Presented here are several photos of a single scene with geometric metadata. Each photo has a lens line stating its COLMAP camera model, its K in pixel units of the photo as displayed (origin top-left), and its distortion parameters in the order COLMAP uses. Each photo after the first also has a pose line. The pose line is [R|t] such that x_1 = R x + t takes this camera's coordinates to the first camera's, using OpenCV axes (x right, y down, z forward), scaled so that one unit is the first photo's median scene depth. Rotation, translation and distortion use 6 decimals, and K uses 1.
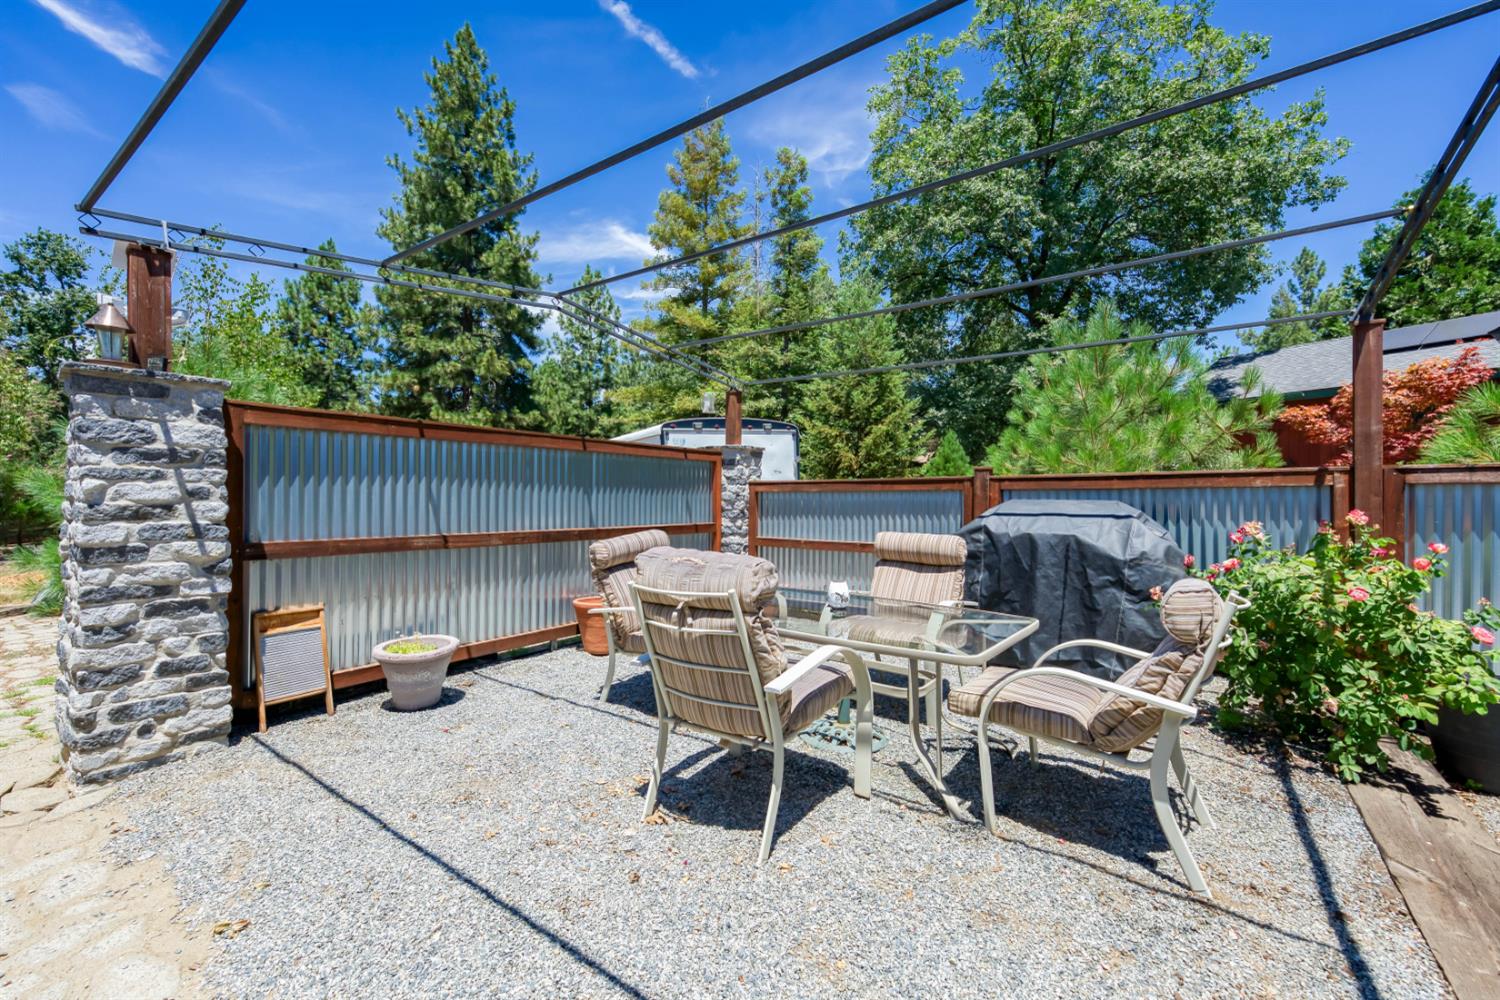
lens RADIAL K [[624.0, 0, 750.0], [0, 624.0, 500.0], [0, 0, 1]] dist [0.014264, 0.000506]
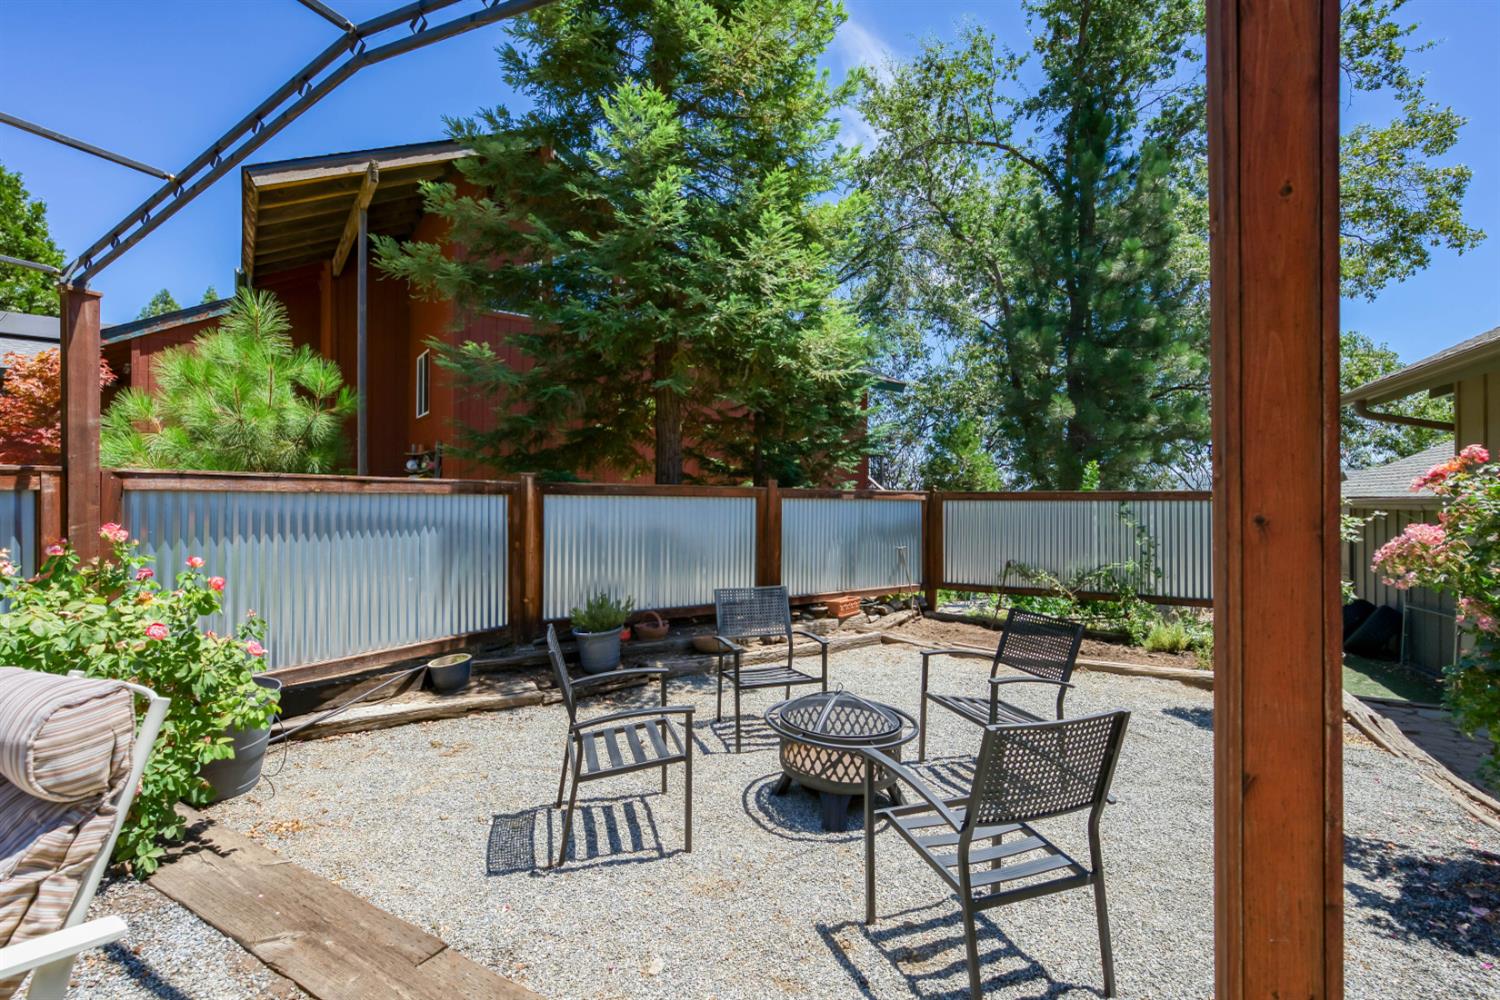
lens RADIAL K [[651.9, 0, 750.0], [0, 651.9, 500.0], [0, 0, 1]] dist [0.000847, 0.000206]
pose [[-0.111417, -0.000663, 0.993774, 0.064782], [0.002501, 0.999996, 0.000947, -0.014262], [-0.993771, 0.002591, -0.111415, 0.347190]]
